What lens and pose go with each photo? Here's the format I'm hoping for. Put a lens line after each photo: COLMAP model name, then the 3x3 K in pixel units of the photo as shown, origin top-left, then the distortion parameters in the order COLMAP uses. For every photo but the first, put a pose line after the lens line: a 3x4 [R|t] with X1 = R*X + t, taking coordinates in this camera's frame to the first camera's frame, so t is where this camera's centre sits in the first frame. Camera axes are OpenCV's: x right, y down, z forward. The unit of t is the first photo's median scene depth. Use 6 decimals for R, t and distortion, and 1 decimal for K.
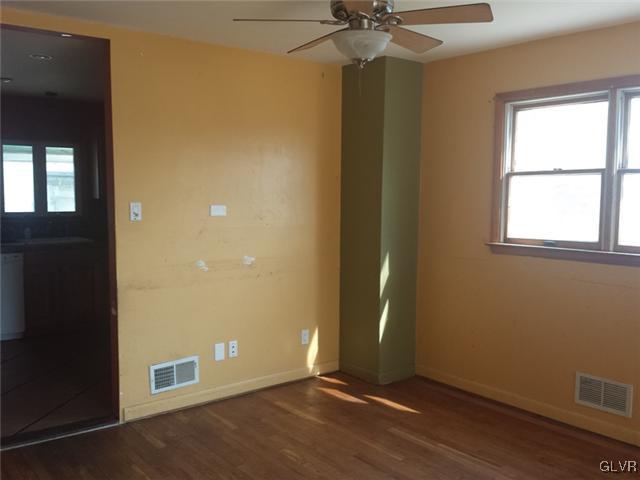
lens RADIAL K [[597.0, 0, 320.0], [0, 597.0, 240.0], [0, 0, 1]] dist [0.136370, -0.321419]
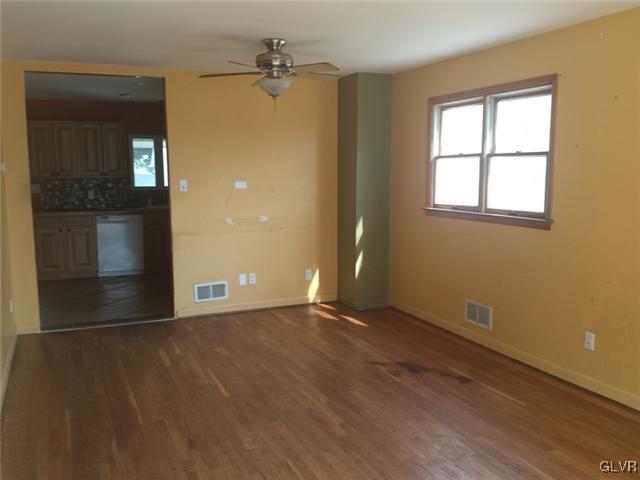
lens RADIAL K [[597.0, 0, 320.0], [0, 597.0, 240.0], [0, 0, 1]] dist [0.136370, -0.321419]
pose [[0.963948, 0.020001, -0.265337, 0.425581], [-0.008684, 0.999004, 0.043757, 0.021114], [0.265948, -0.039875, 0.963162, -0.392693]]
